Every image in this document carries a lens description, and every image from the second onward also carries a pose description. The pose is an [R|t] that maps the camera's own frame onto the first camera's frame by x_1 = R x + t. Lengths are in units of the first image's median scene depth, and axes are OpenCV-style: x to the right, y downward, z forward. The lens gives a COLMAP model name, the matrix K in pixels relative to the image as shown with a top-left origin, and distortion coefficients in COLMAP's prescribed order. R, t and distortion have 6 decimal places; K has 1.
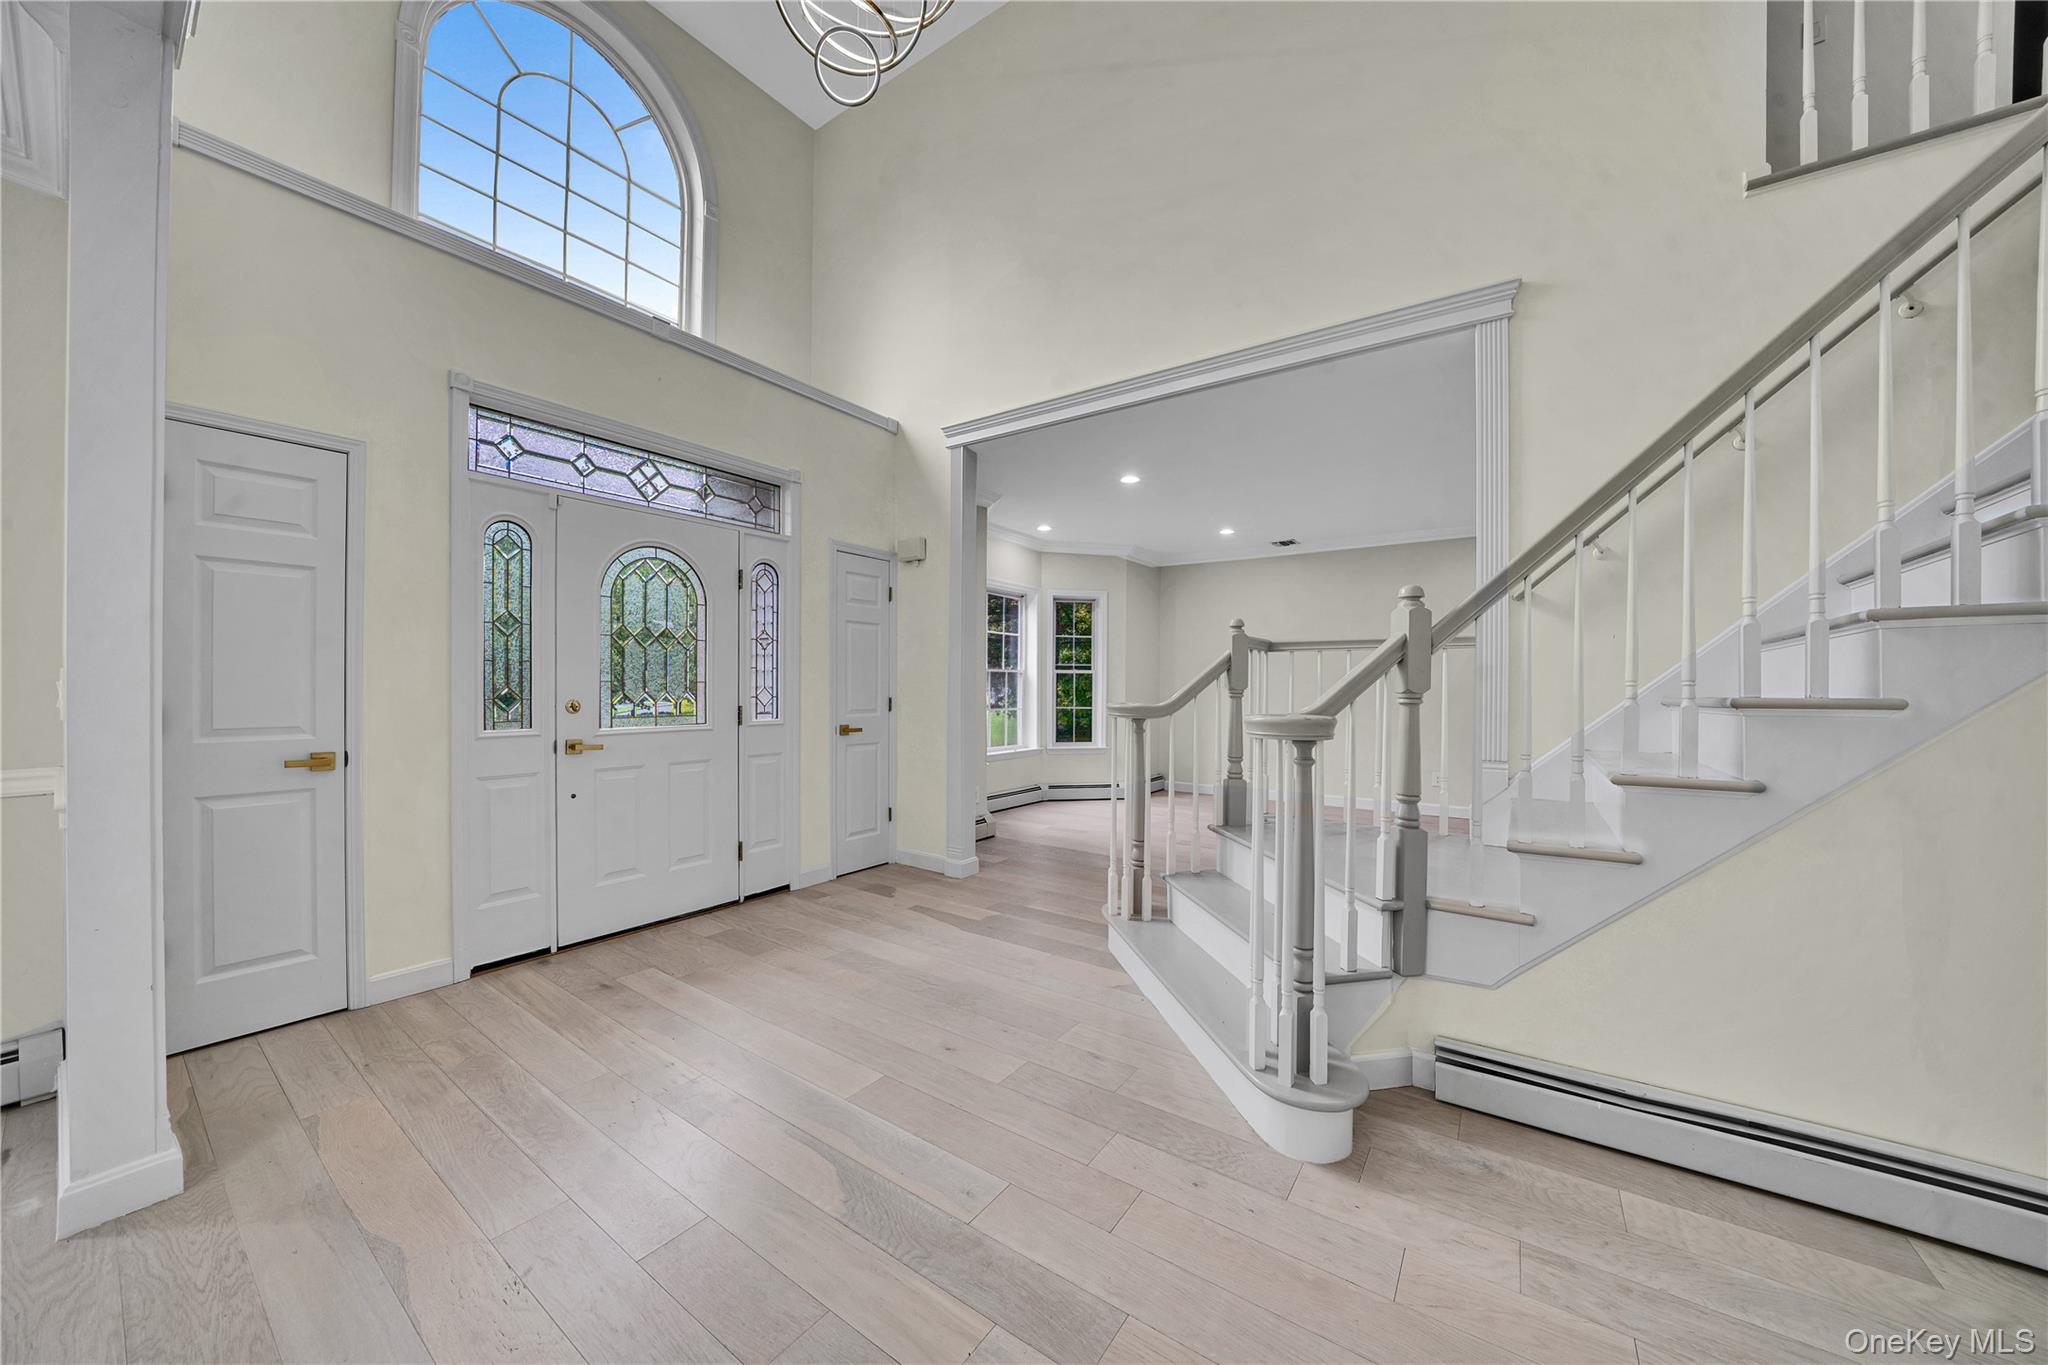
lens RADIAL K [[707.2, 0, 1007.2], [0, 707.2, 684.6], [0, 0, 1]] dist [-0.028479, 0.004034]
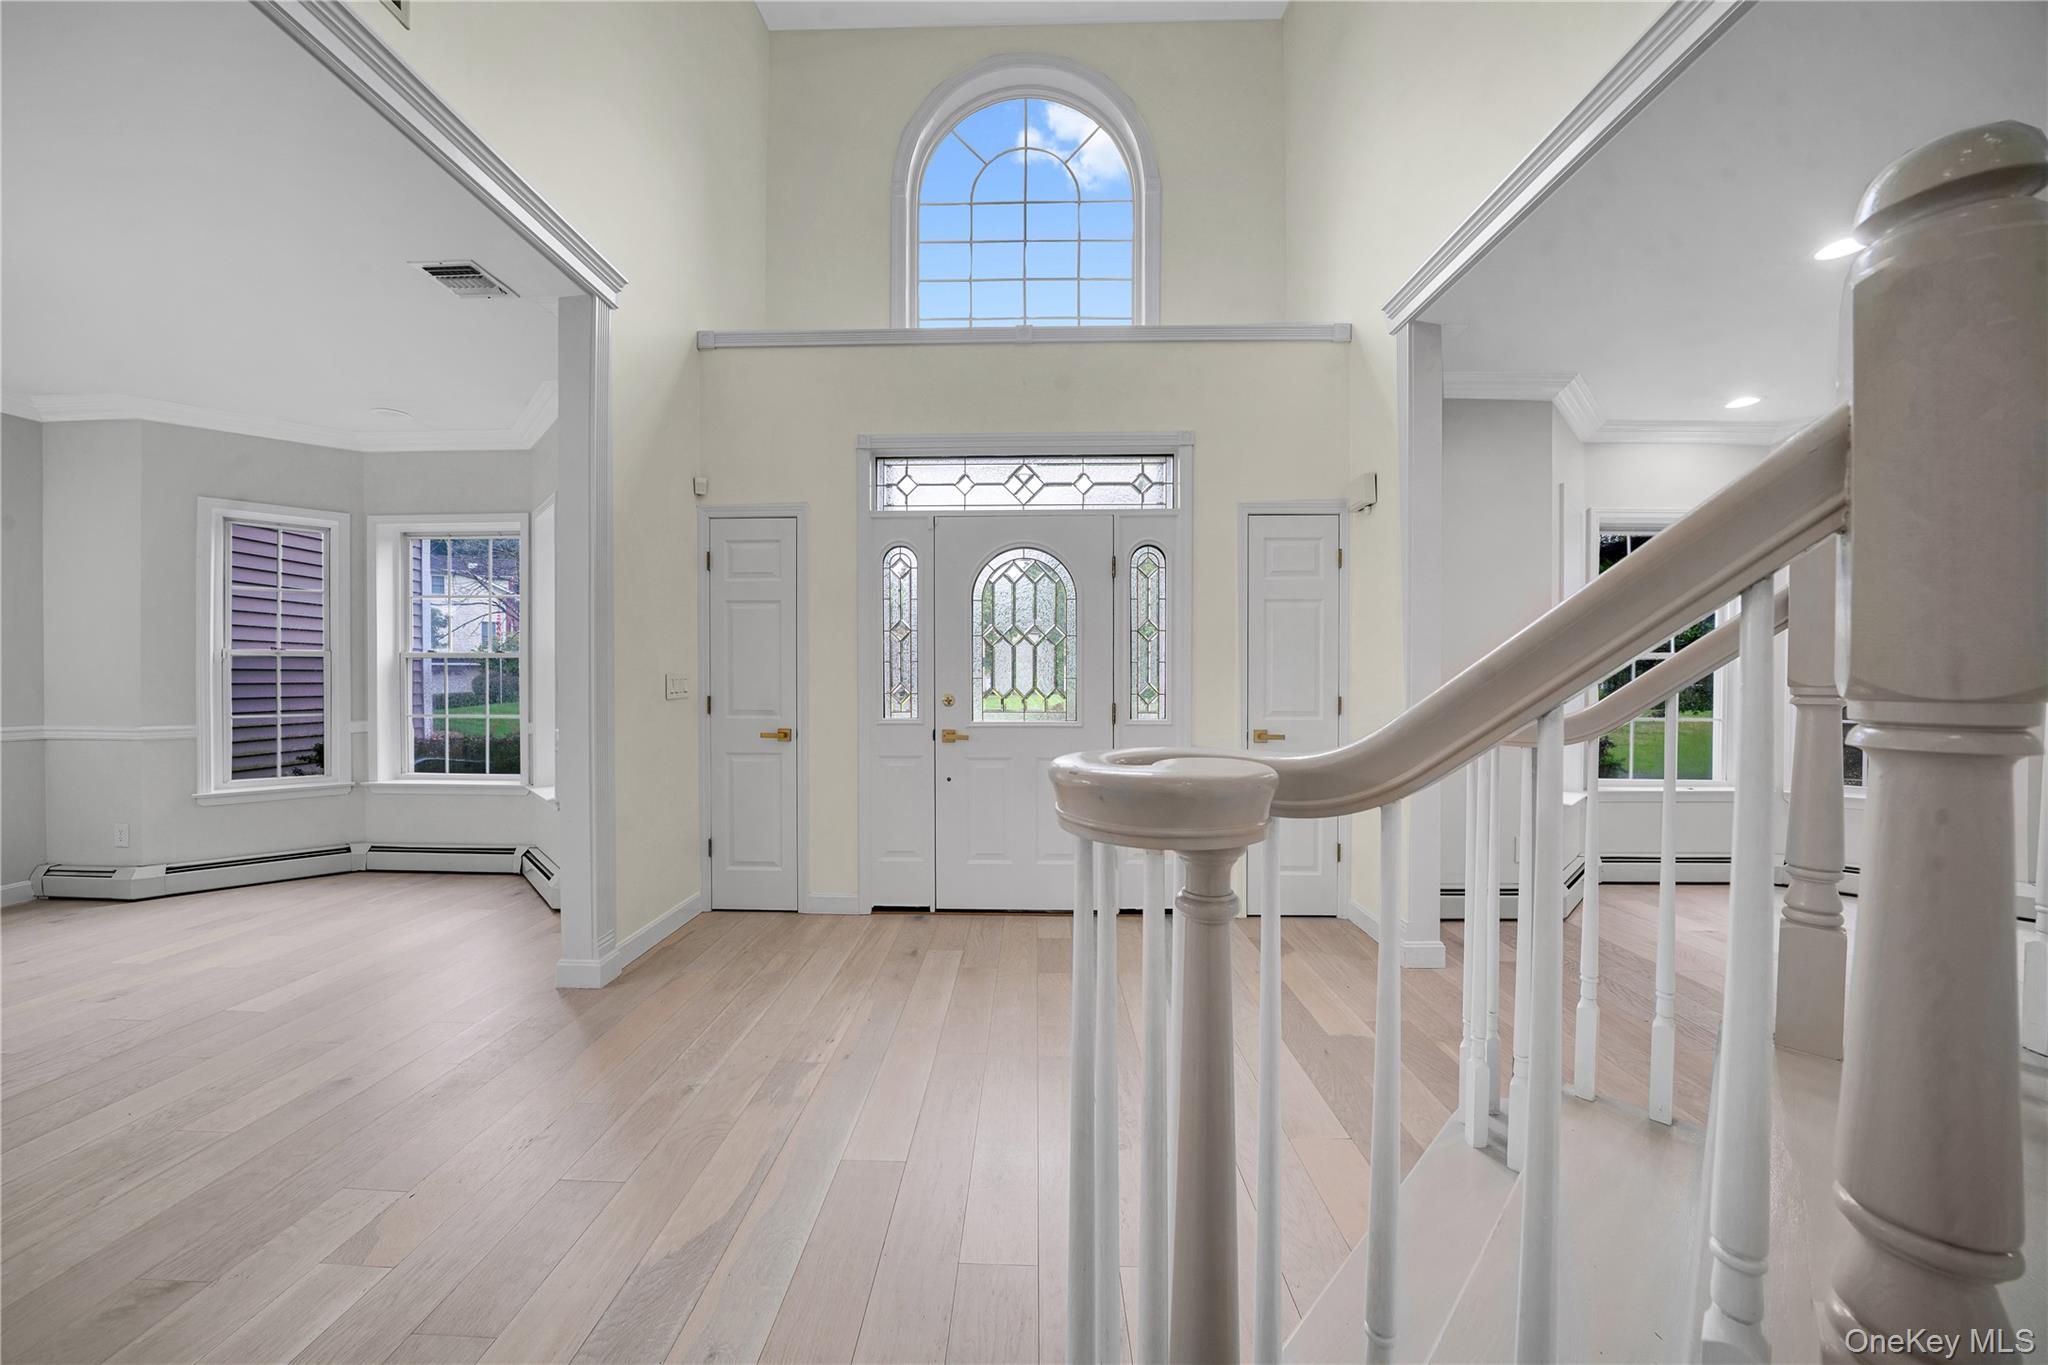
lens RADIAL K [[696.7, 0, 1009.5], [0, 696.7, 686.9], [0, 0, 1]] dist [-0.030012, 0.003875]
pose [[0.560634, 0.006002, -0.828042, 0.369244], [0.005279, 0.999928, 0.010822, -0.002421], [0.828047, -0.010438, 0.560562, 0.448205]]
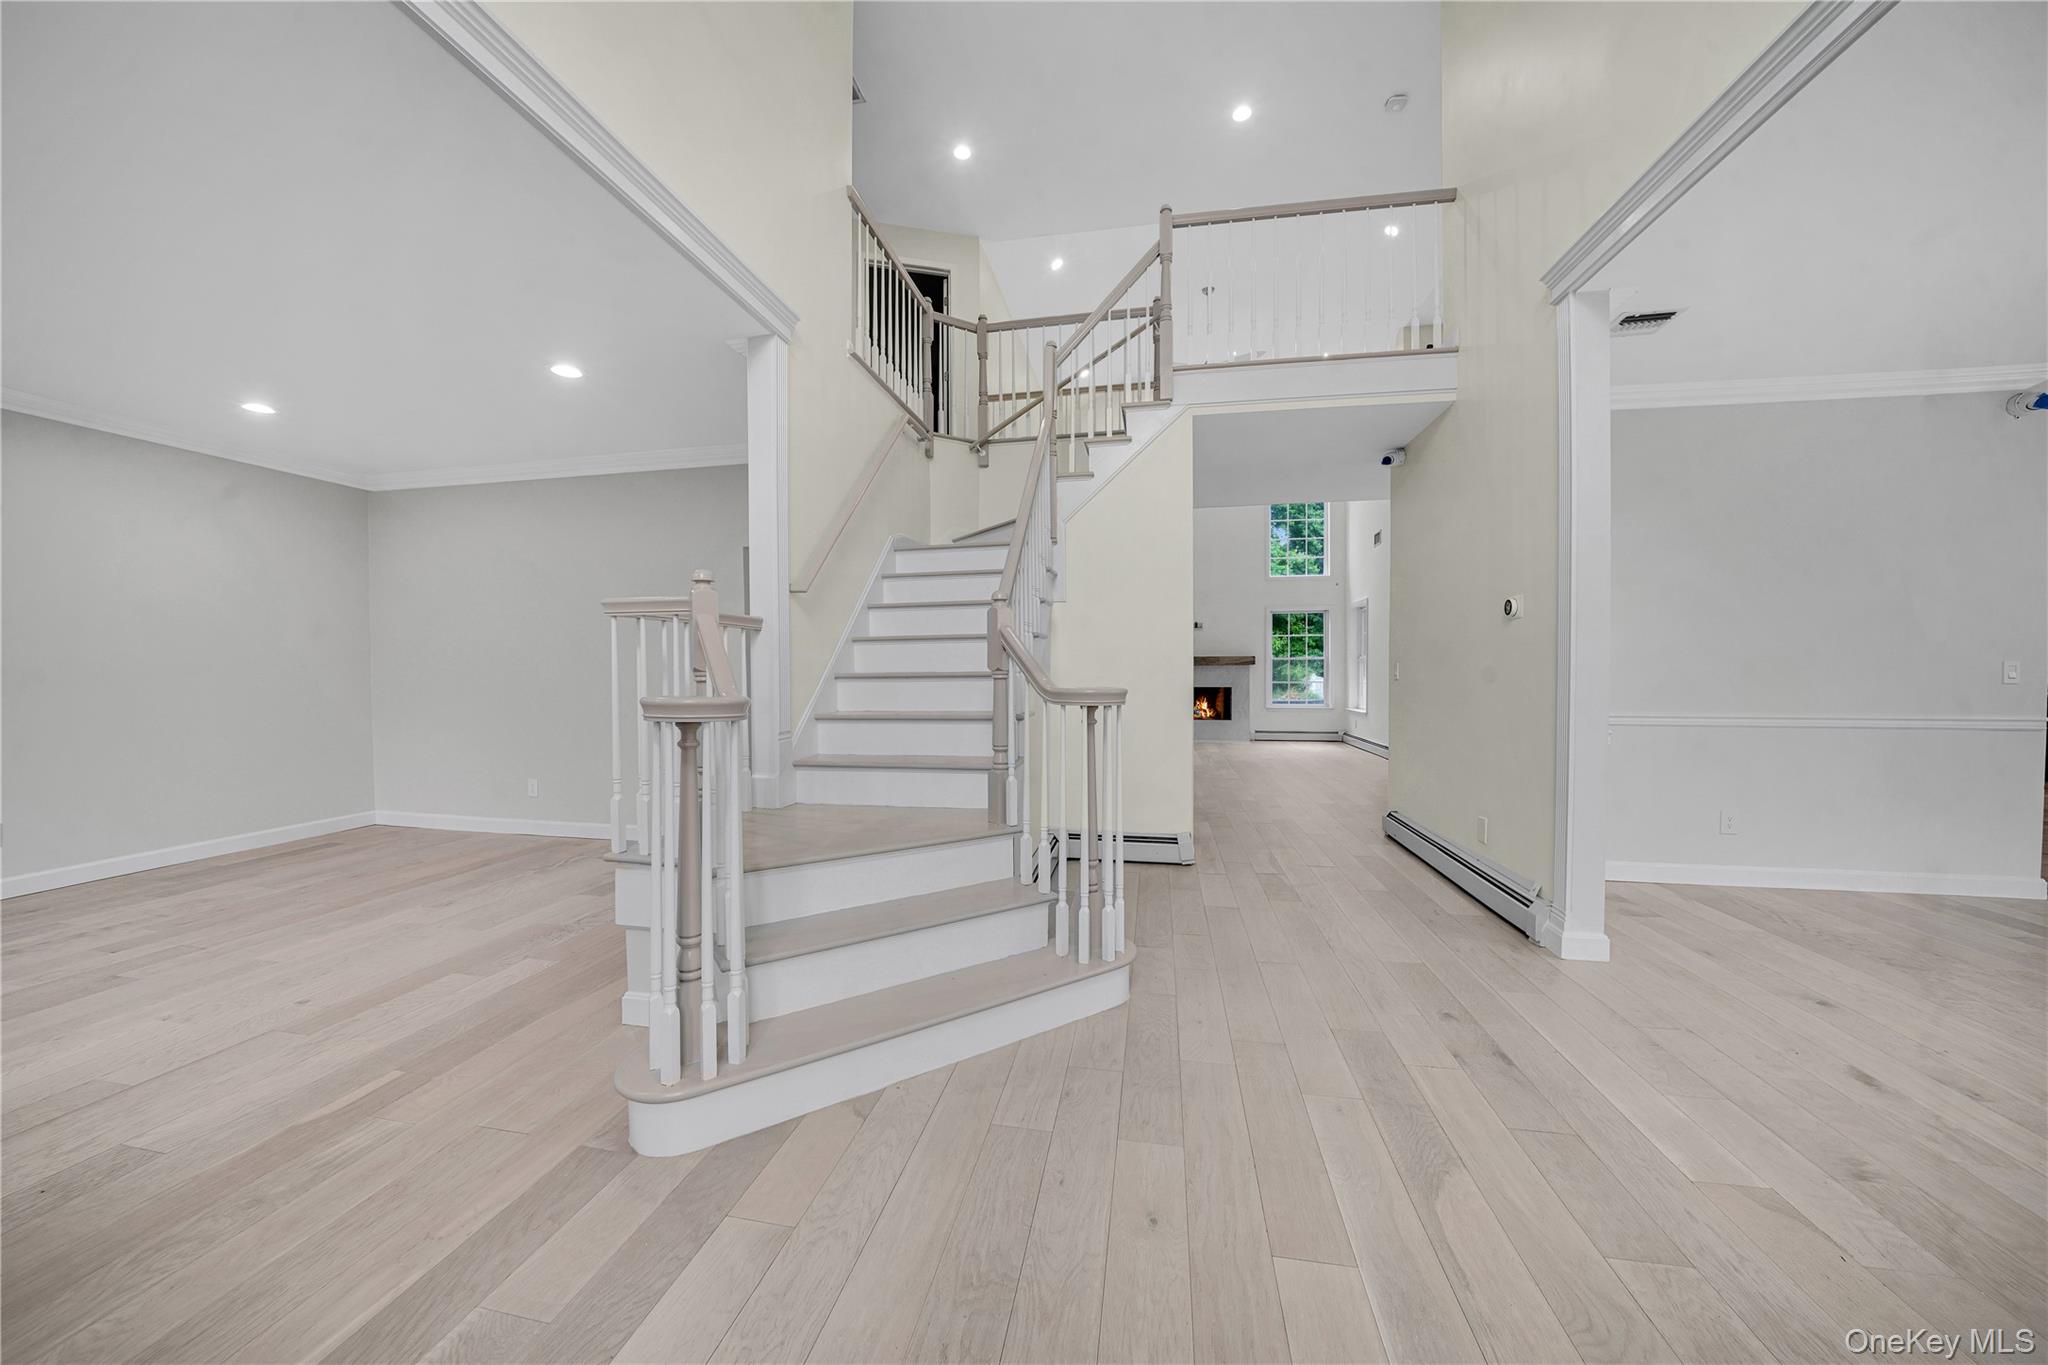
lens RADIAL K [[717.5, 0, 1011.9], [0, 717.5, 689.1], [0, 0, 1]] dist [-0.016839, 0.000177]
pose [[-0.413033, -0.023112, 0.910423, -0.453710], [0.001609, 0.999658, 0.026107, 0.005297], [-0.910715, 0.012248, -0.412854, 1.014225]]
